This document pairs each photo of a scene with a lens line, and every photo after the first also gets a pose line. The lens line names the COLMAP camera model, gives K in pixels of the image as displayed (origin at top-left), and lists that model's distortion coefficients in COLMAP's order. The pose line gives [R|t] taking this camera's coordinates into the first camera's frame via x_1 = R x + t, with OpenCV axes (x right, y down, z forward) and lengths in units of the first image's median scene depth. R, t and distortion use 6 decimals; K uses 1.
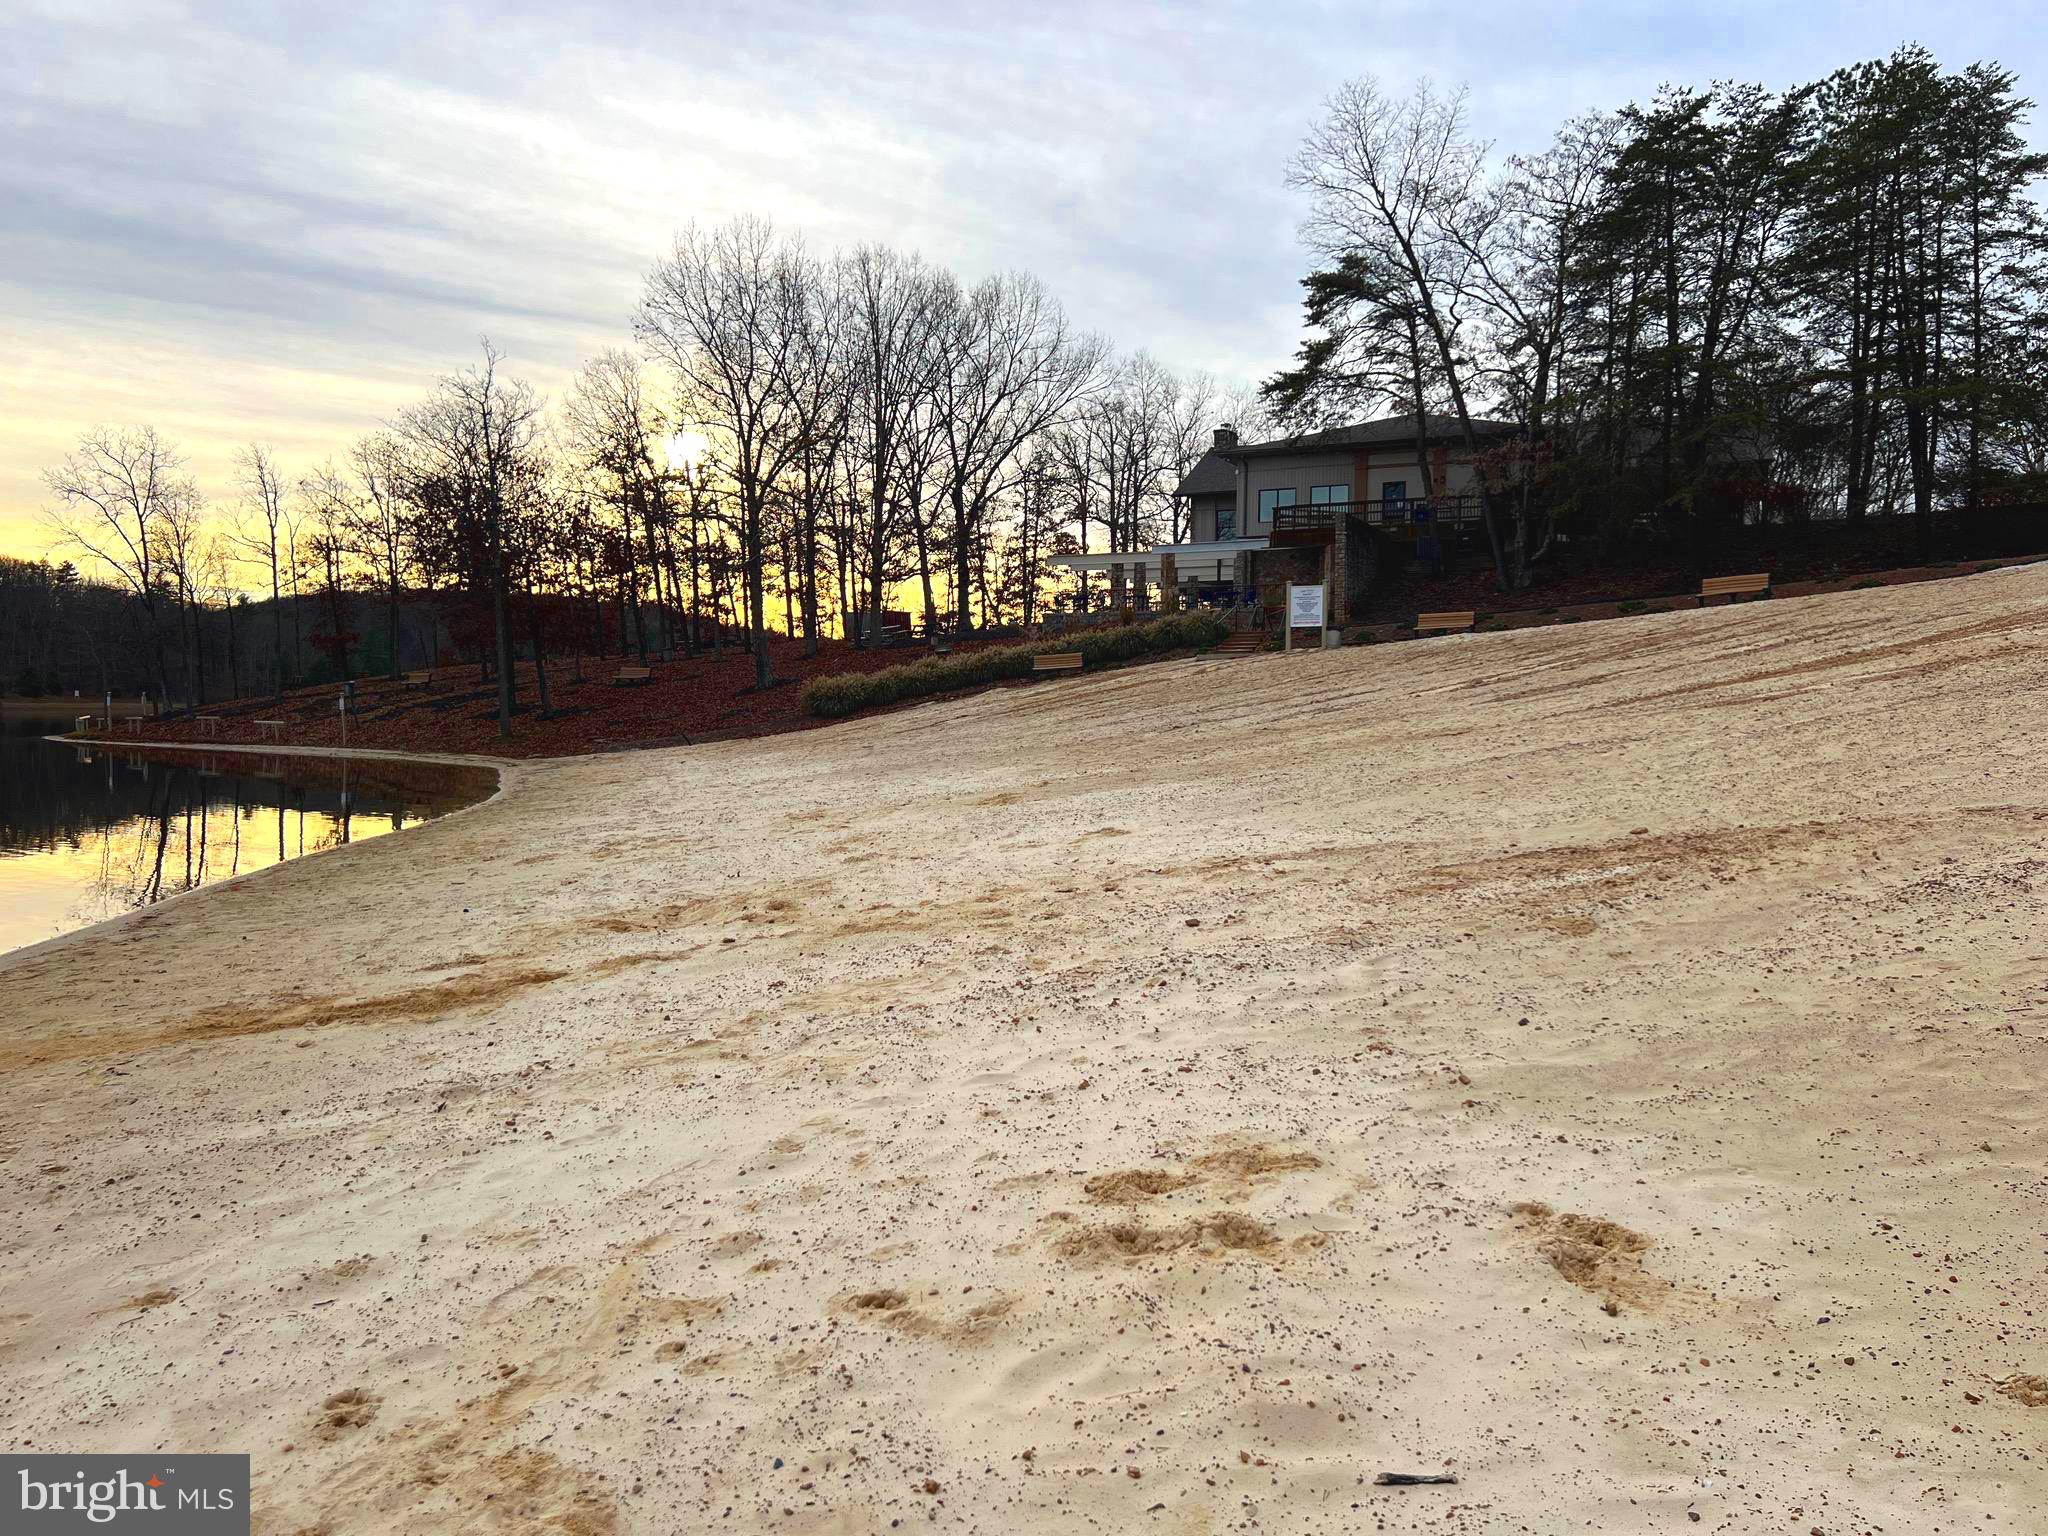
lens RADIAL K [[1535.7, 0, 1024.3], [0, 1535.7, 769.3], [0, 0, 1]] dist [0.003611, 0.000022]
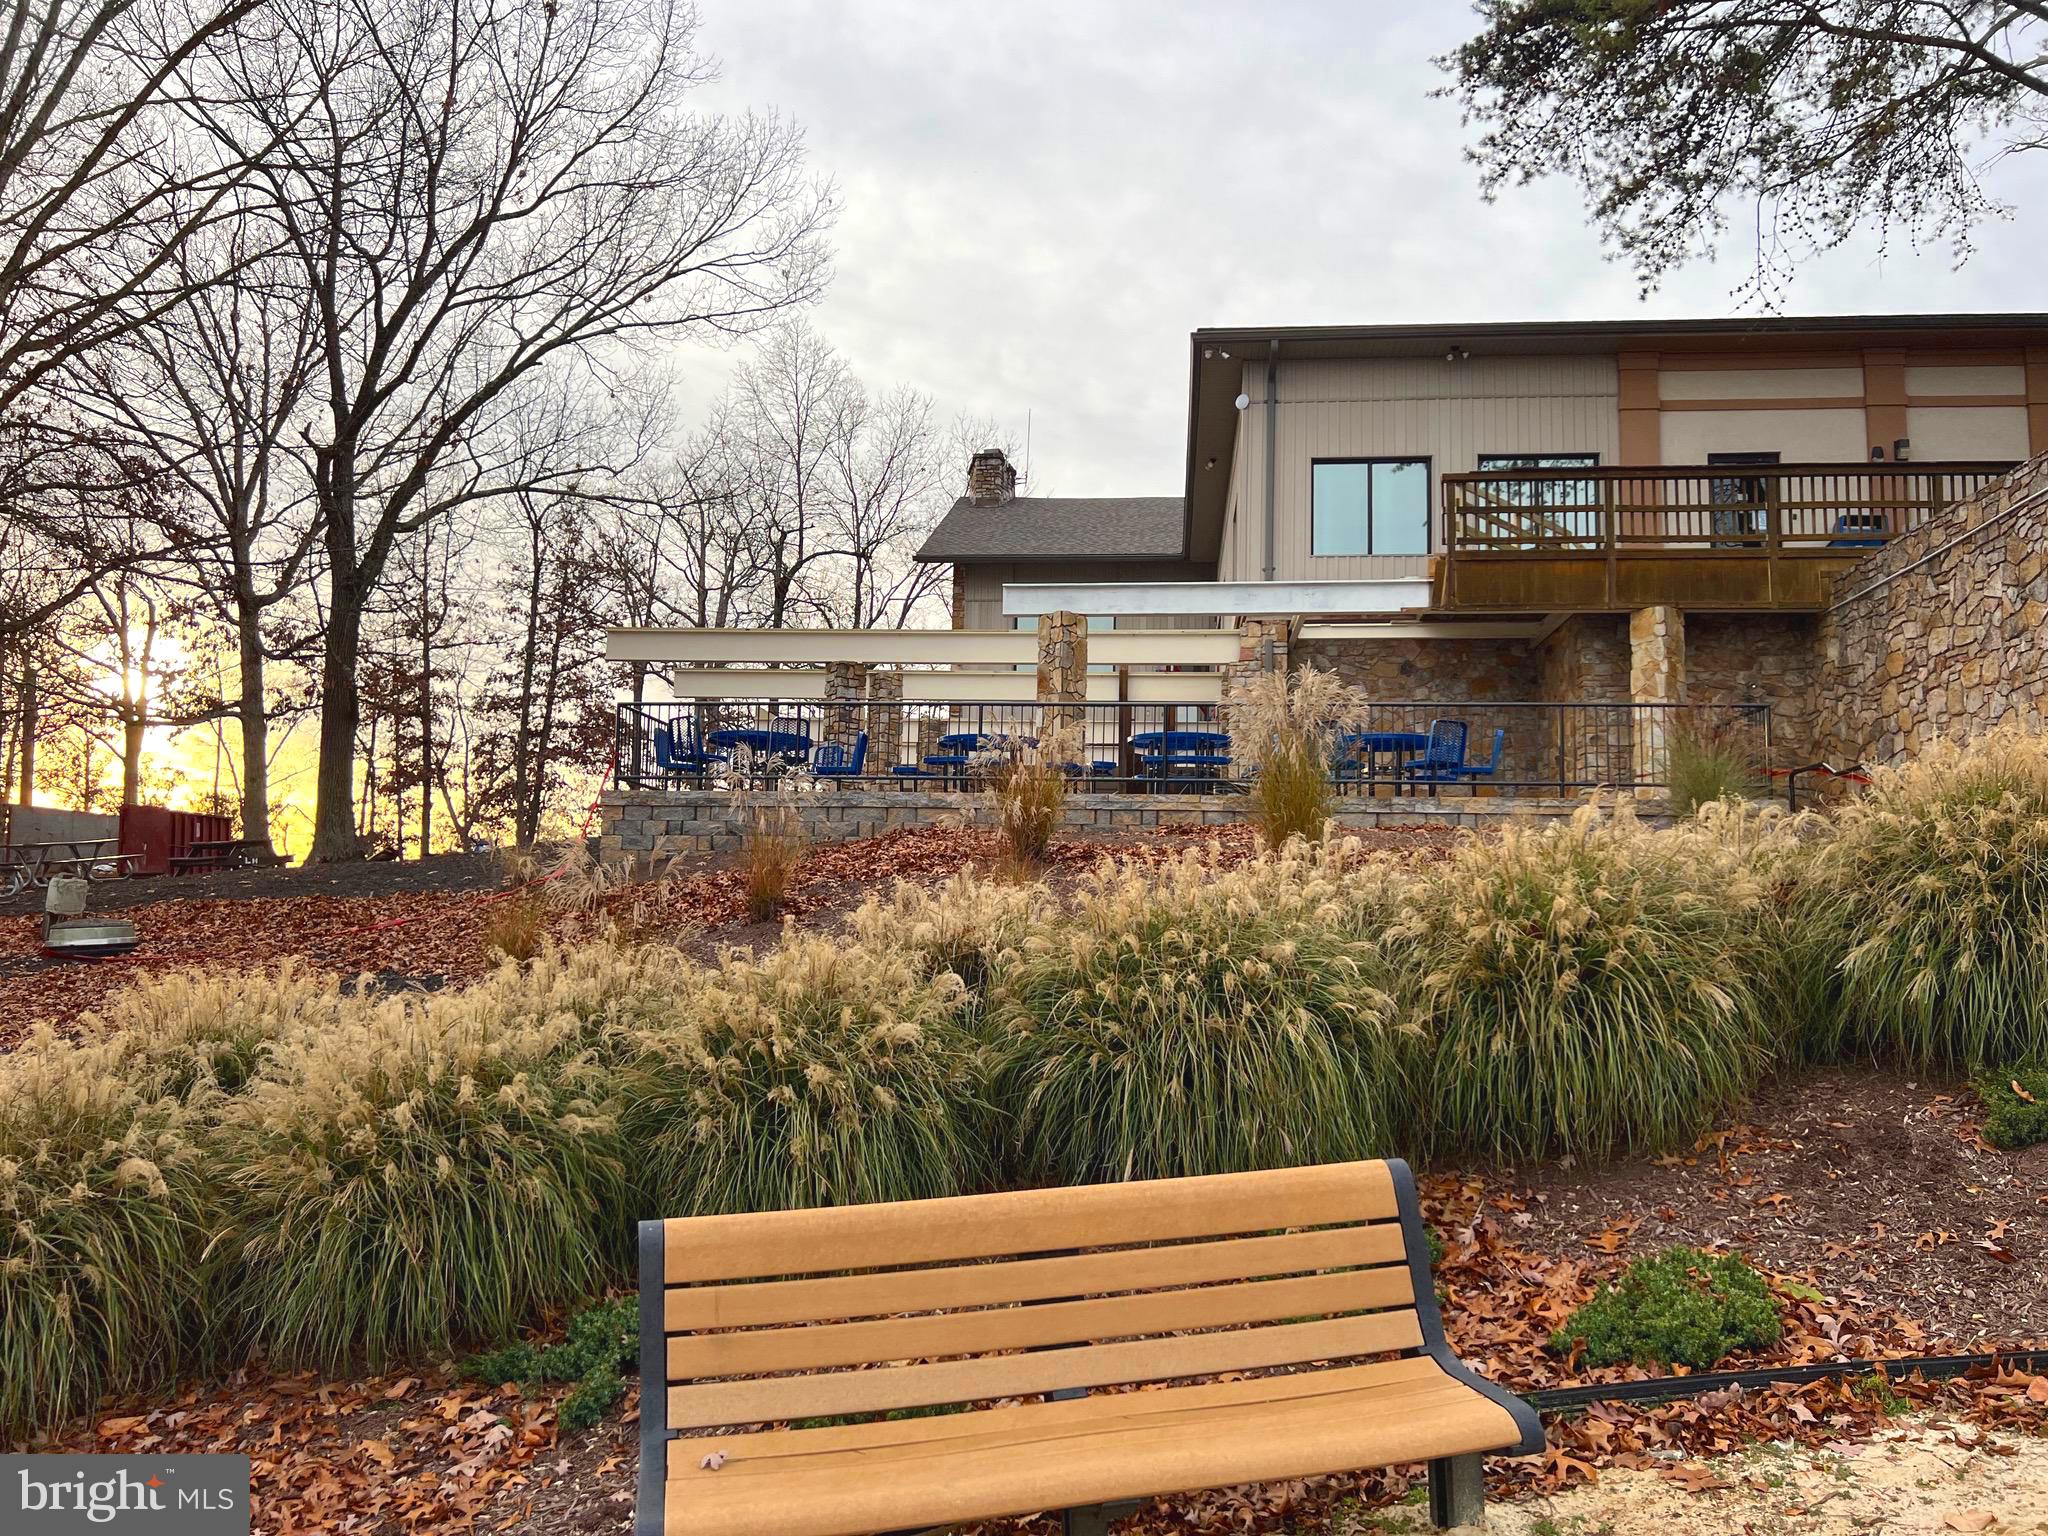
lens RADIAL K [[1535.7, 0, 1028.4], [0, 1535.7, 766.4], [0, 0, 1]] dist [0.003611, 0.000022]
pose [[0.948942, 0.055022, 0.310615, 0.001098], [-0.003210, 0.986304, -0.164905, -0.047095], [-0.315434, 0.155489, 0.936122, 0.518081]]
